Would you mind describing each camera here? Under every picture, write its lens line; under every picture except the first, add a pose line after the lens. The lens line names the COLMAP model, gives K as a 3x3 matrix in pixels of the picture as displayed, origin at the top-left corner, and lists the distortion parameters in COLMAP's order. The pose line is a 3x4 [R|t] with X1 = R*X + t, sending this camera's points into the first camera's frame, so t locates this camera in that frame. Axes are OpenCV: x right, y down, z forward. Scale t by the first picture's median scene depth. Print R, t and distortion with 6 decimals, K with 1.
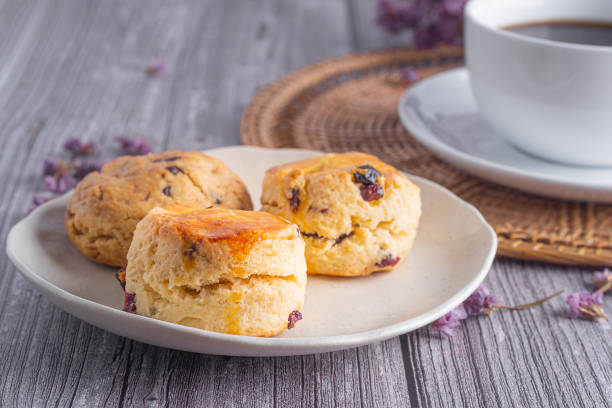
lens RADIAL K [[1978.4, 0, 306.0], [0, 1978.4, 204.0], [0, 0, 1]] dist [0.393341, 0.075715]
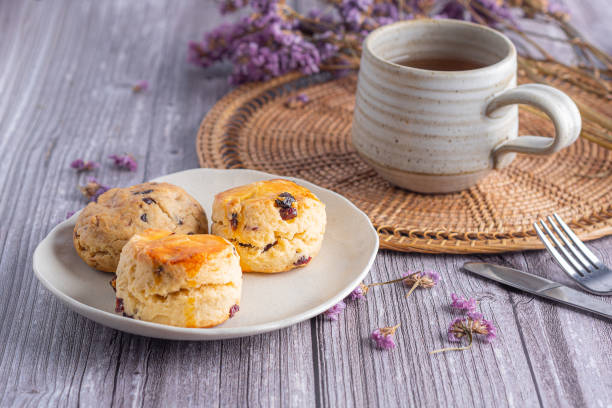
lens RADIAL K [[1978.4, 0, 306.0], [0, 1978.4, 204.0], [0, 0, 1]] dist [0.393341, 0.075715]
pose [[0.999046, -0.040832, -0.015502, 0.068261], [0.041934, 0.995983, 0.079119, -0.124518], [0.012210, -0.079693, 0.996745, -0.410516]]
